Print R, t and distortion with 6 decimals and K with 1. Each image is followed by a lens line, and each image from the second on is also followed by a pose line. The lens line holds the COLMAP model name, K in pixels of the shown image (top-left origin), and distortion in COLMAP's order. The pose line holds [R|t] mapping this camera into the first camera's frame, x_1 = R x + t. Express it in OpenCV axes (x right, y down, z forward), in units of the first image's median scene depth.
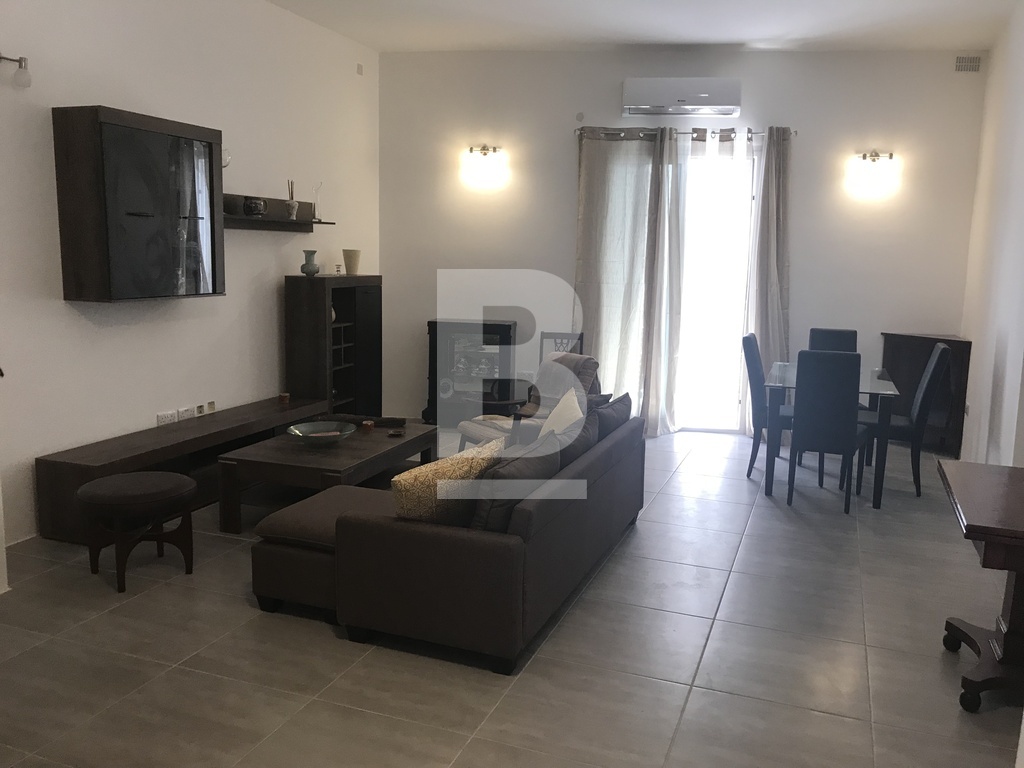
lens RADIAL K [[856.3, 0, 510.4], [0, 856.3, 384.6], [0, 0, 1]] dist [0.019568, 0.013617]
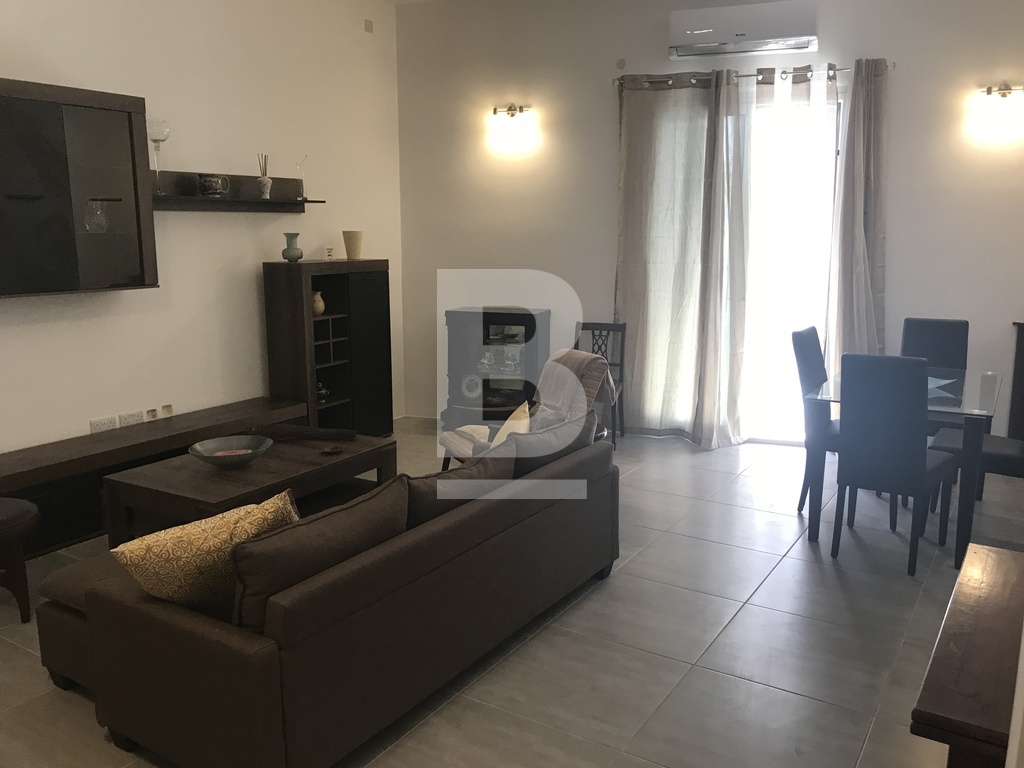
lens RADIAL K [[856.3, 0, 510.5], [0, 856.3, 377.7], [0, 0, 1]] dist [0.019568, 0.013617]
pose [[0.978792, 0.011221, -0.204548, 0.156170], [-0.007284, 0.999774, 0.019992, -0.024322], [0.204726, -0.018078, 0.978652, 0.162133]]
